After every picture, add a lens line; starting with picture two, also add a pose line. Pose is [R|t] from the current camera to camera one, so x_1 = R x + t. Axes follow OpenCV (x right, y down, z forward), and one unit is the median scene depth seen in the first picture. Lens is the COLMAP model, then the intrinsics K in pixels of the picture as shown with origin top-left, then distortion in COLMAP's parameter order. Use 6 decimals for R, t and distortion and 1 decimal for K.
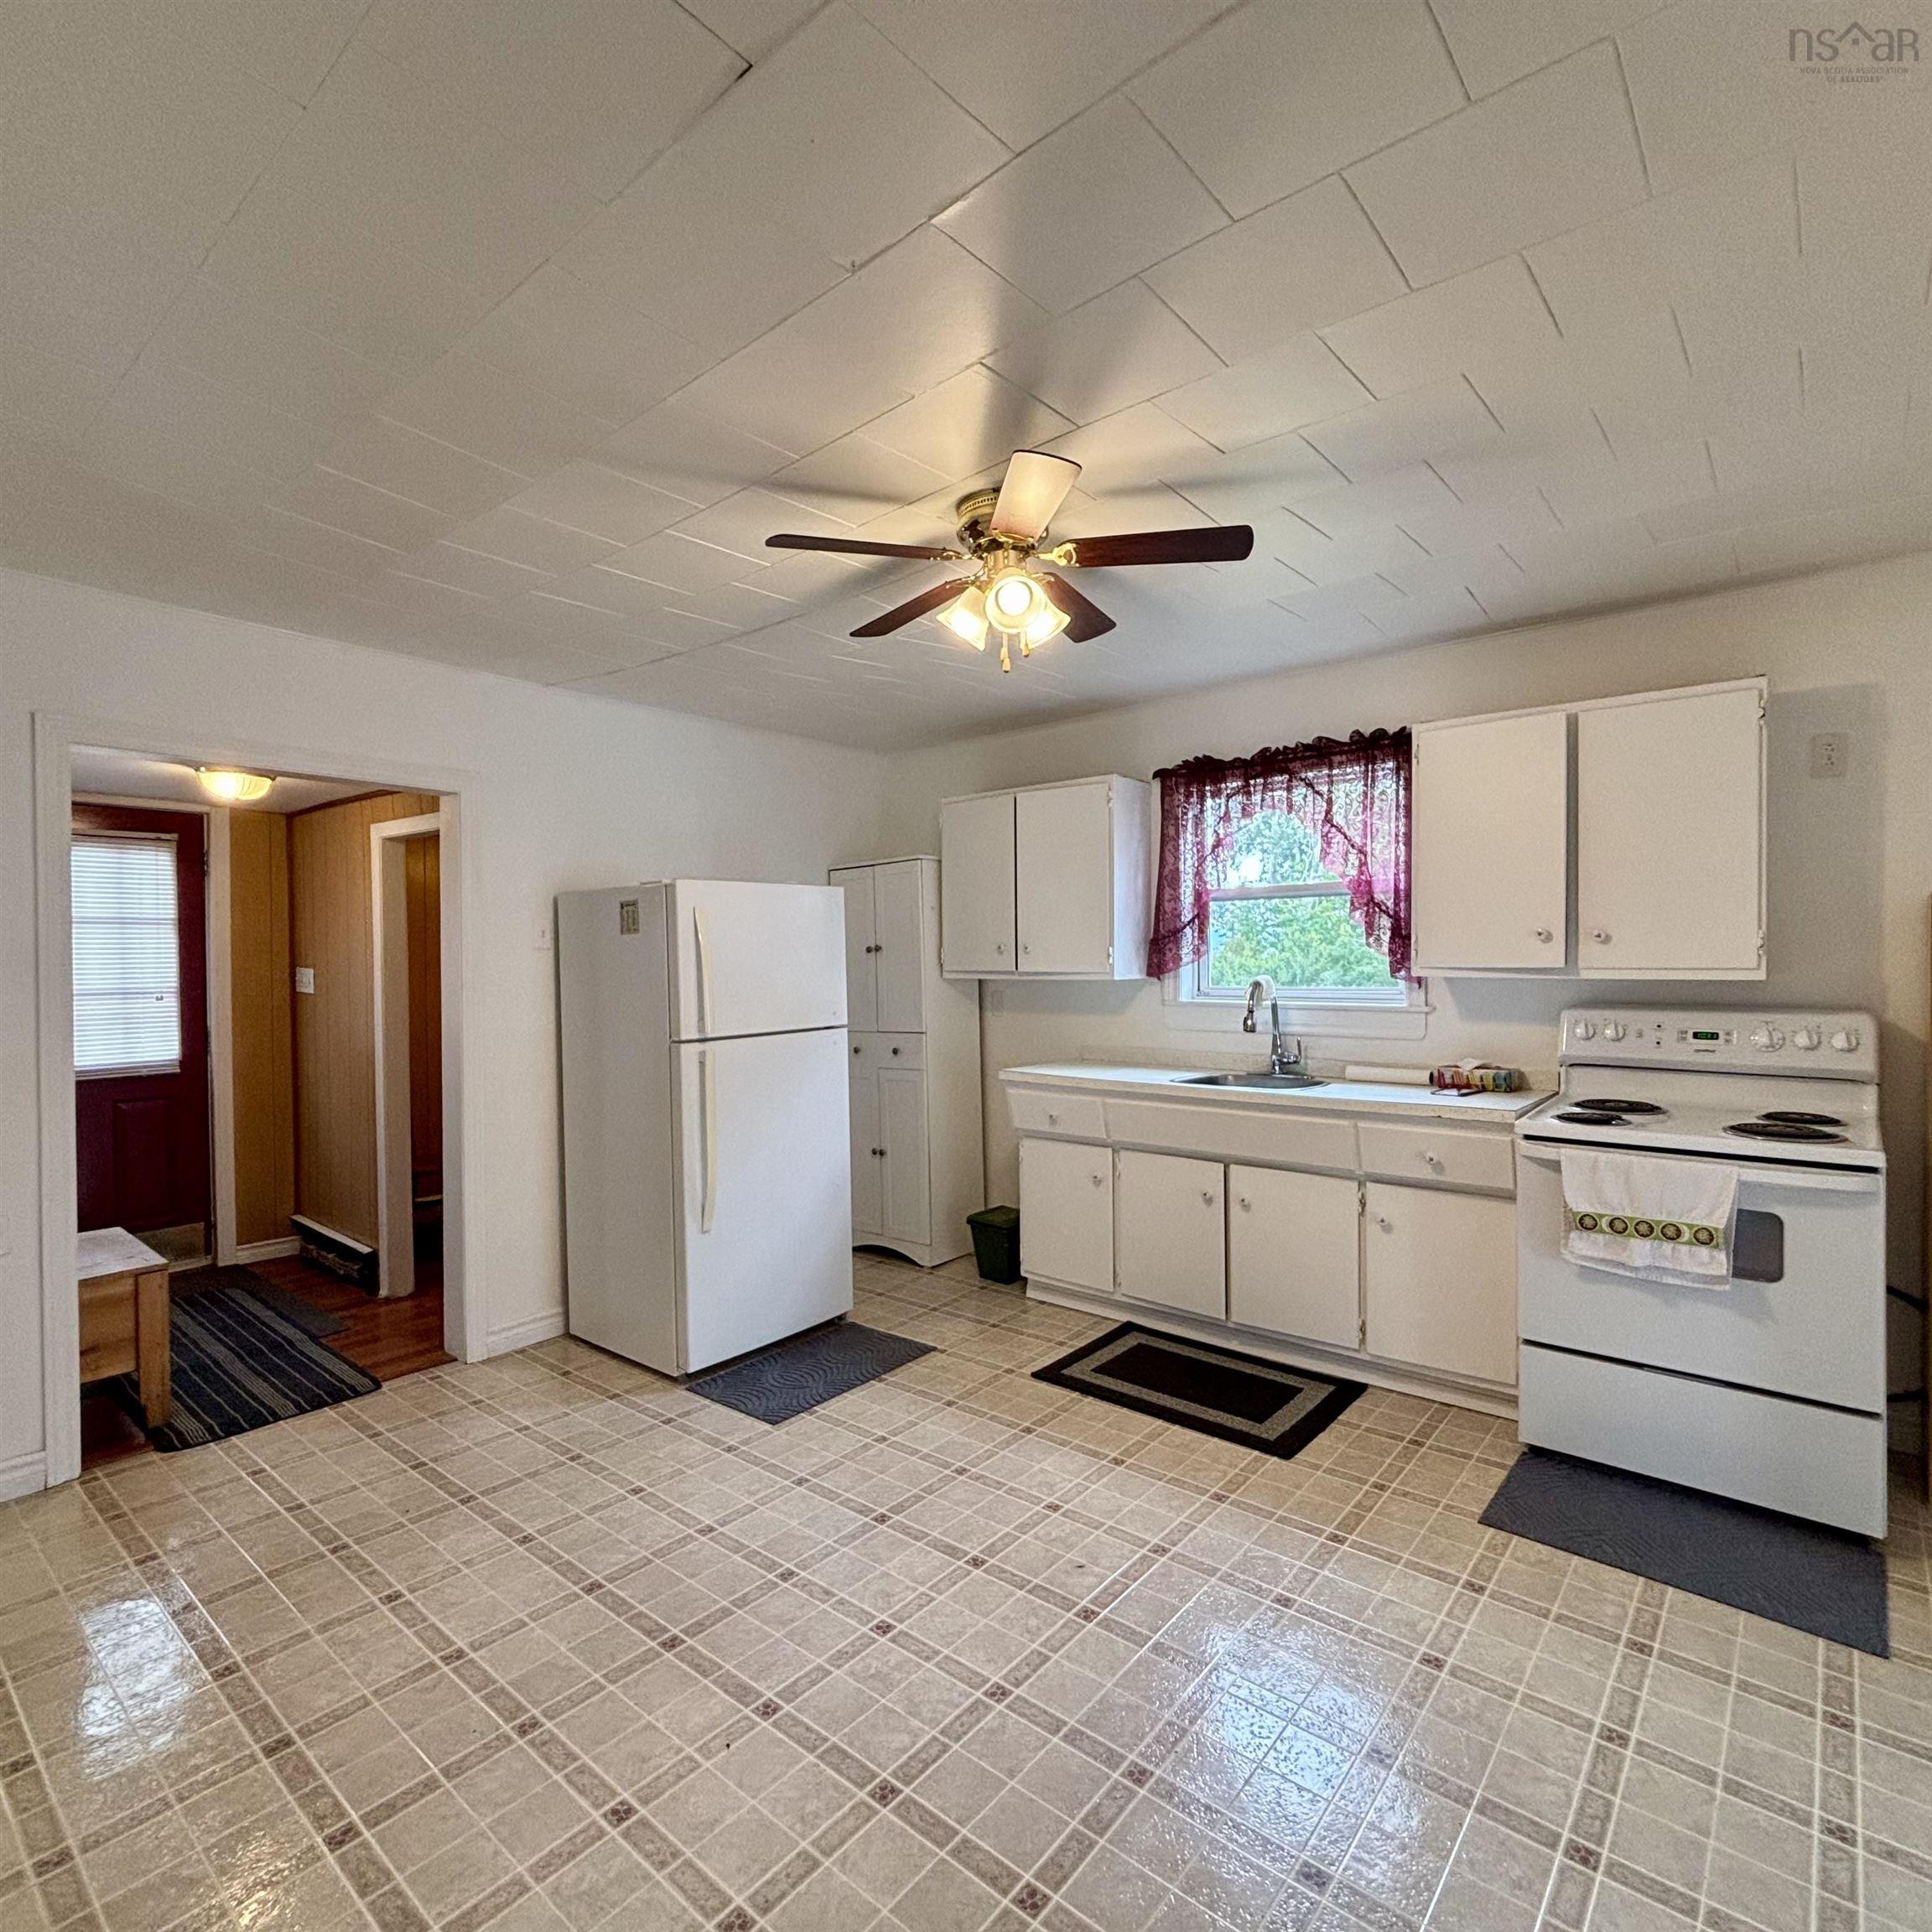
lens RADIAL K [[1057.7, 0, 966.0], [0, 1057.7, 966.0], [0, 0, 1]] dist [-0.019031, 0.017459]
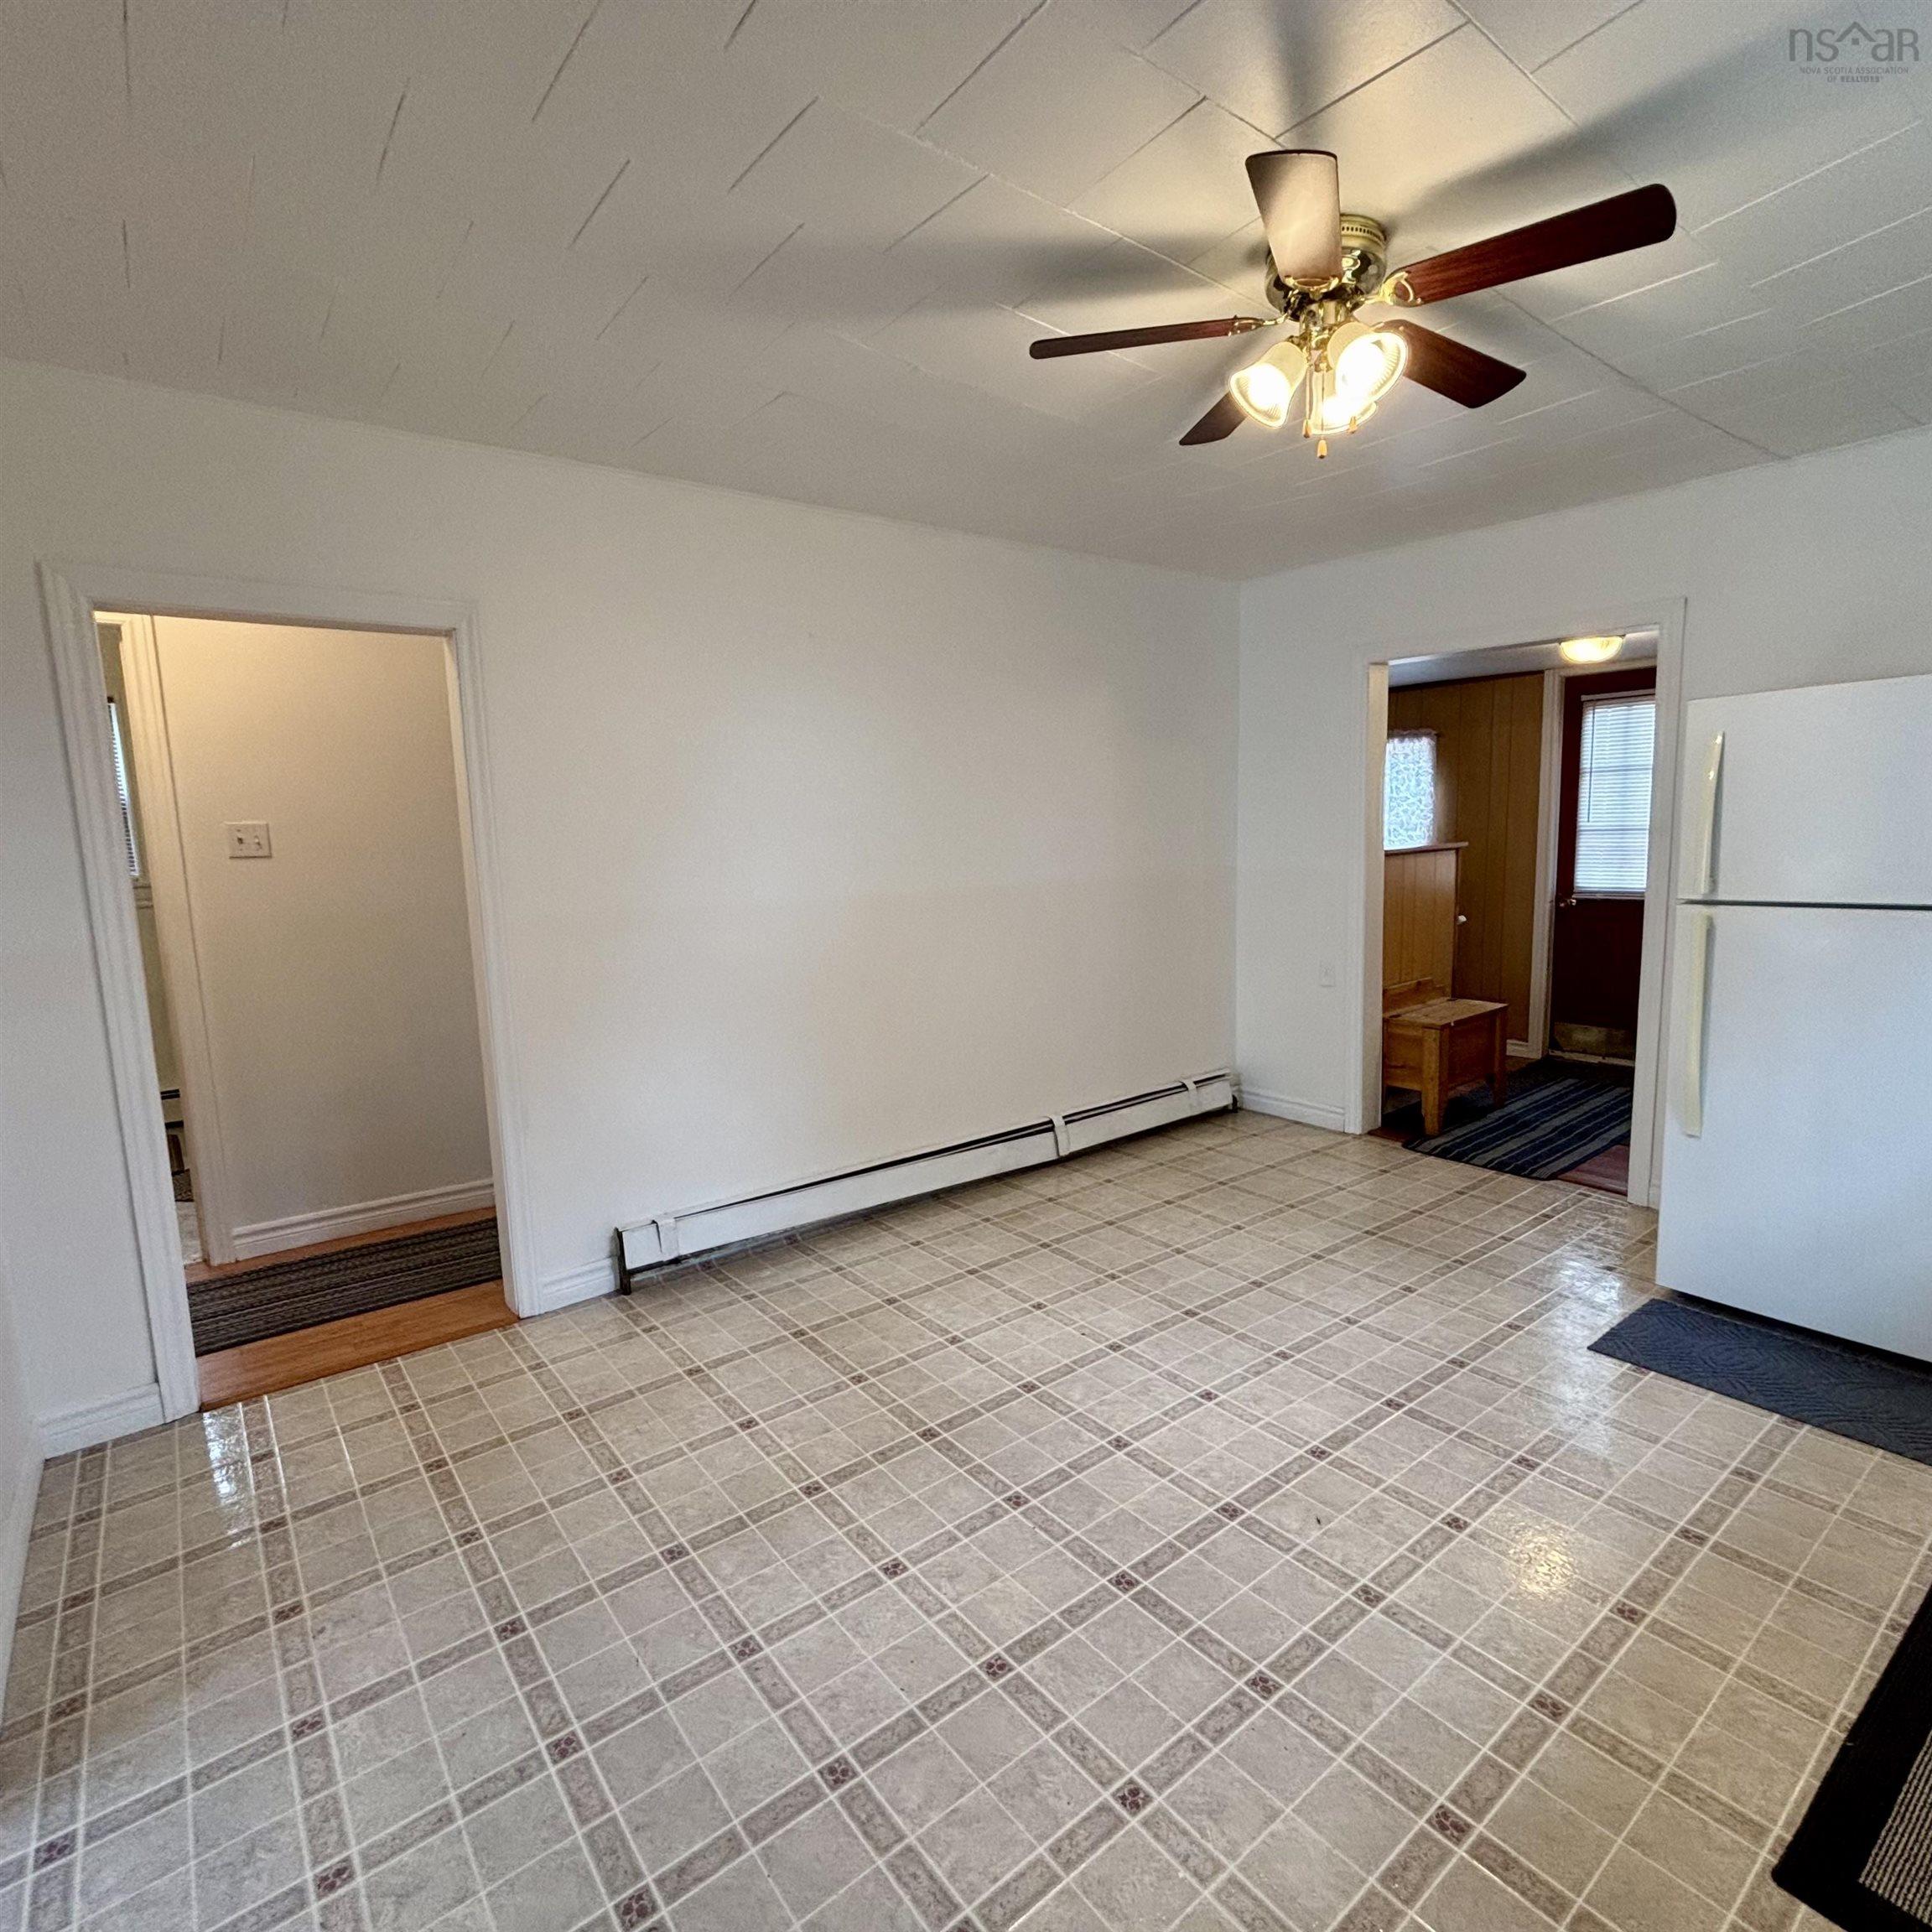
lens RADIAL K [[1040.4, 0, 966.0], [0, 1040.4, 966.0], [0, 0, 1]] dist [0.016714, 0.001796]
pose [[-0.209100, 0.146273, -0.966893, 0.790504], [0.017389, 0.989150, 0.145879, -0.012354], [0.977740, 0.013690, -0.209375, 0.748837]]
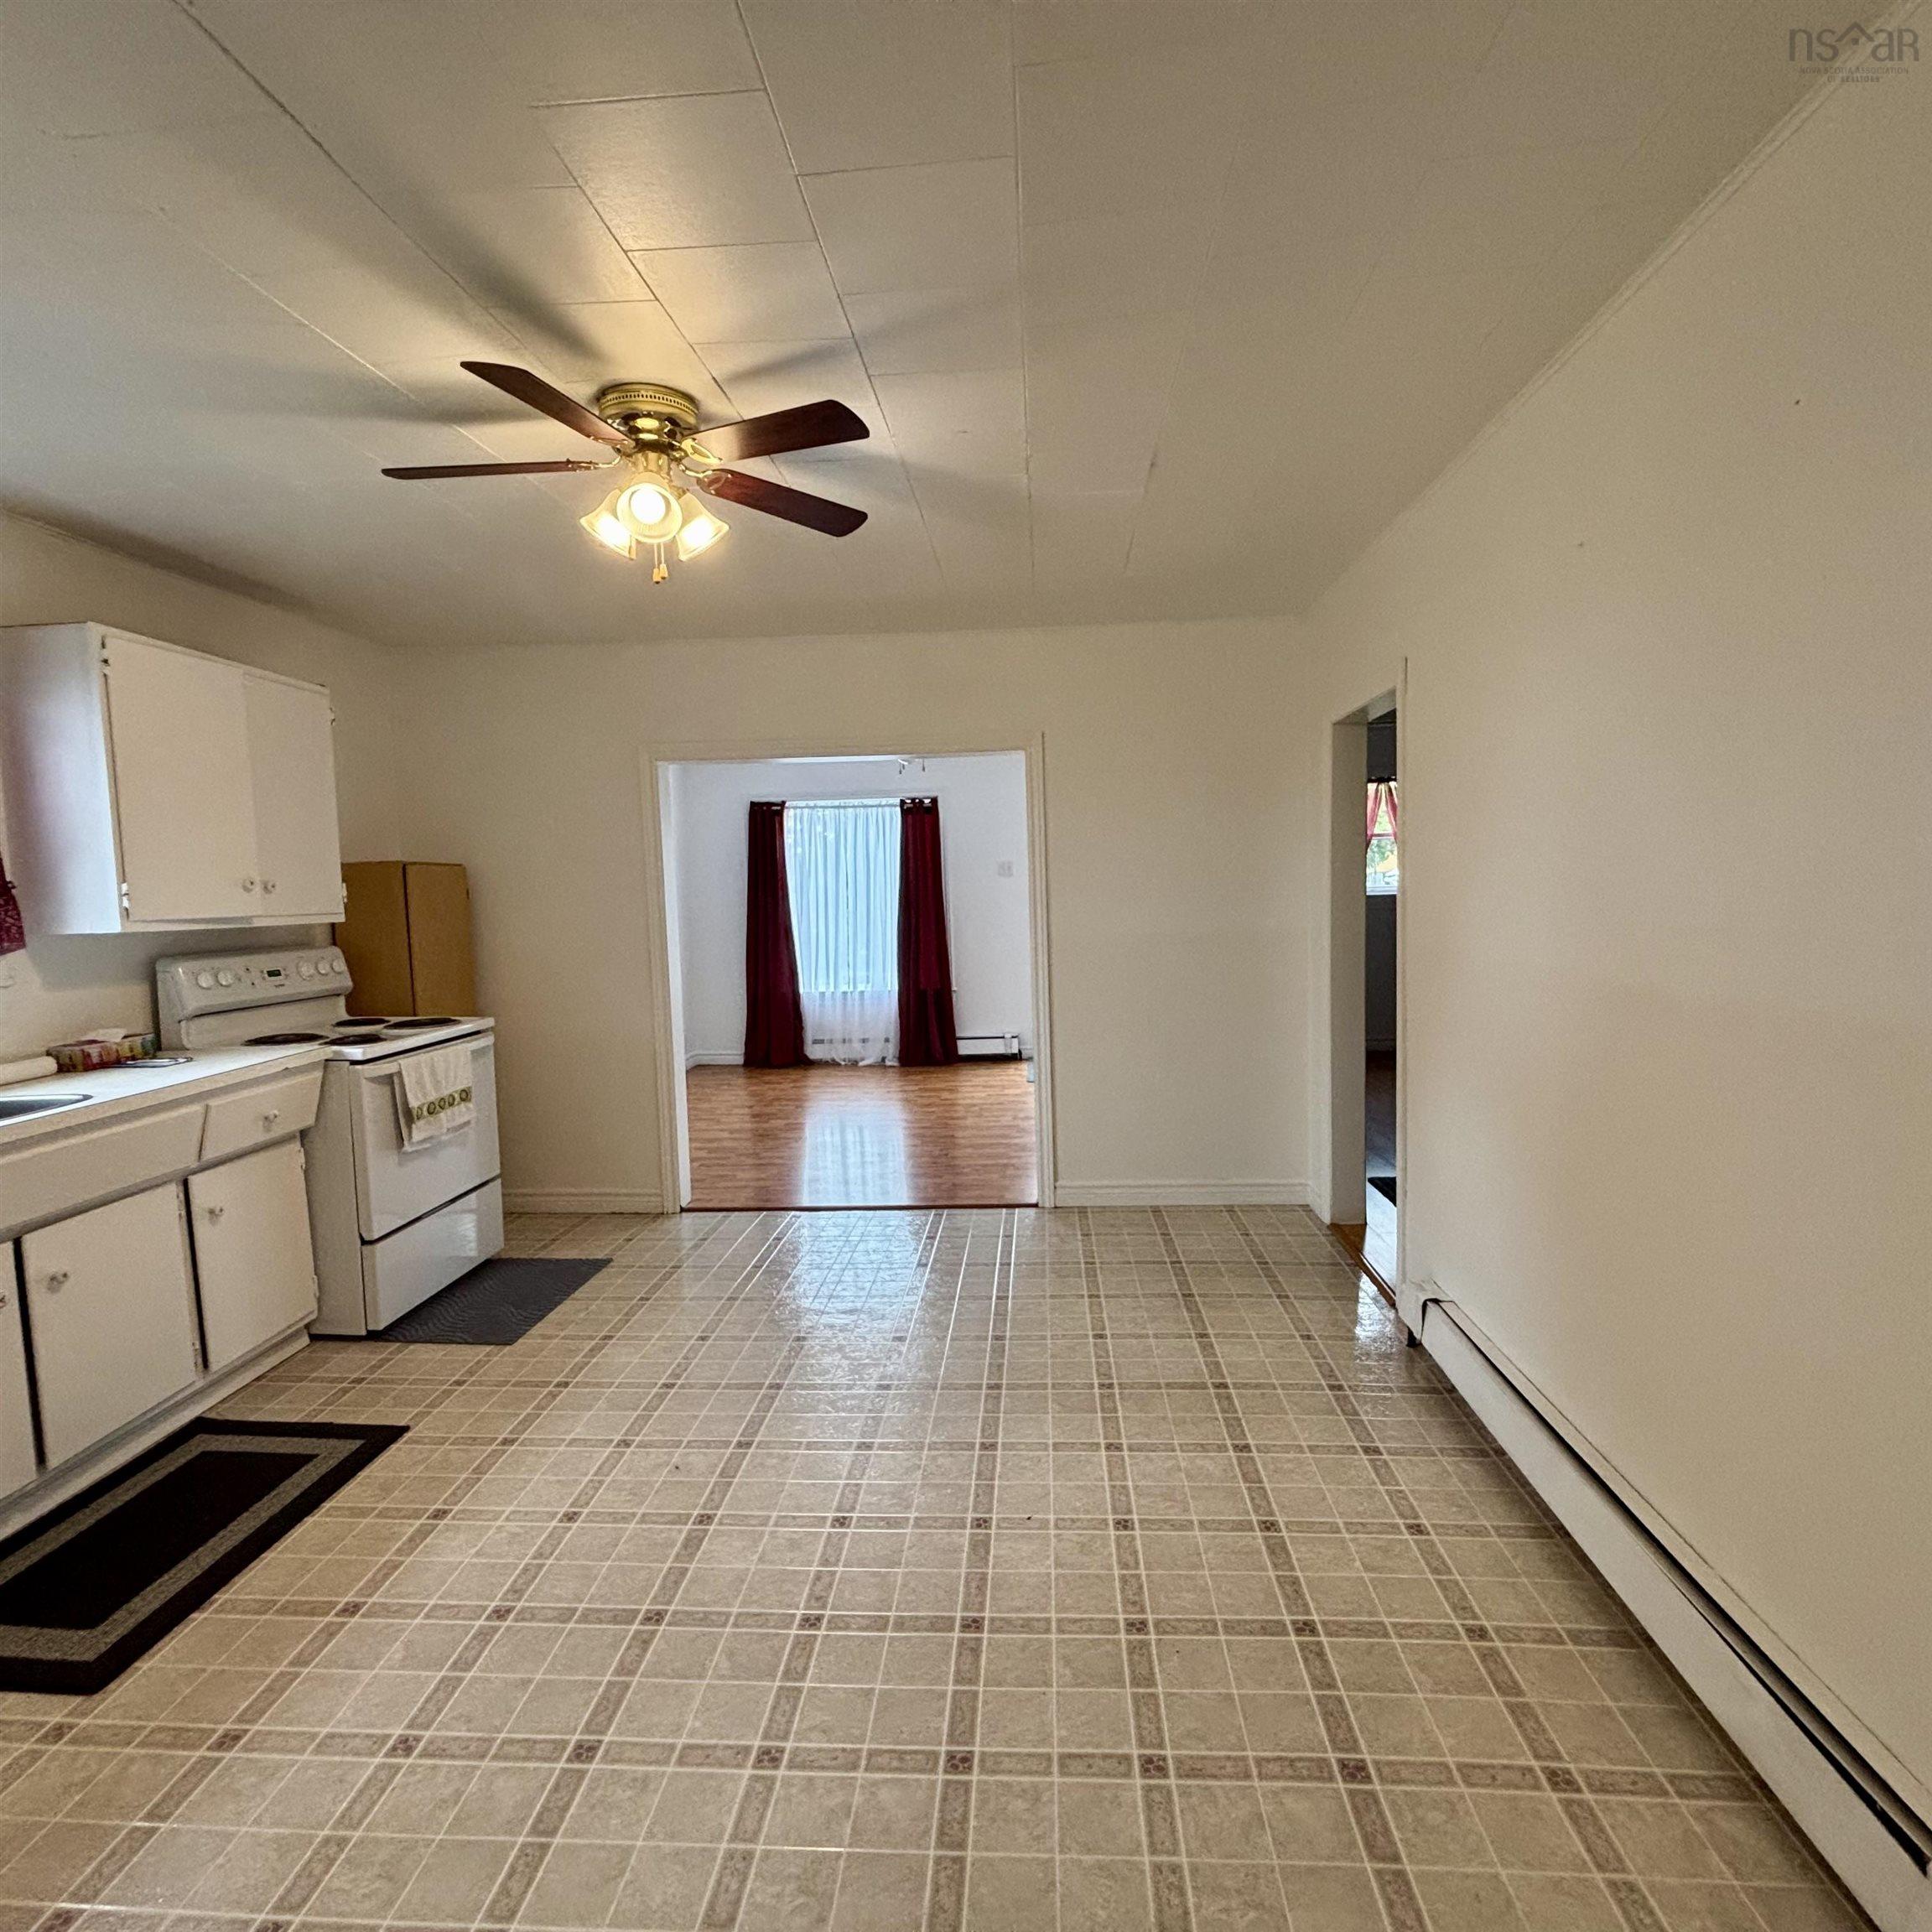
lens RADIAL K [[1040.4, 0, 966.0], [0, 1040.4, 966.0], [0, 0, 1]] dist [0.016714, 0.001796]
pose [[-0.587417, -0.037788, 0.808402, -0.749805], [0.044317, 0.995908, 0.078756, -0.000249], [-0.808070, 0.082088, -0.583339, 1.124849]]
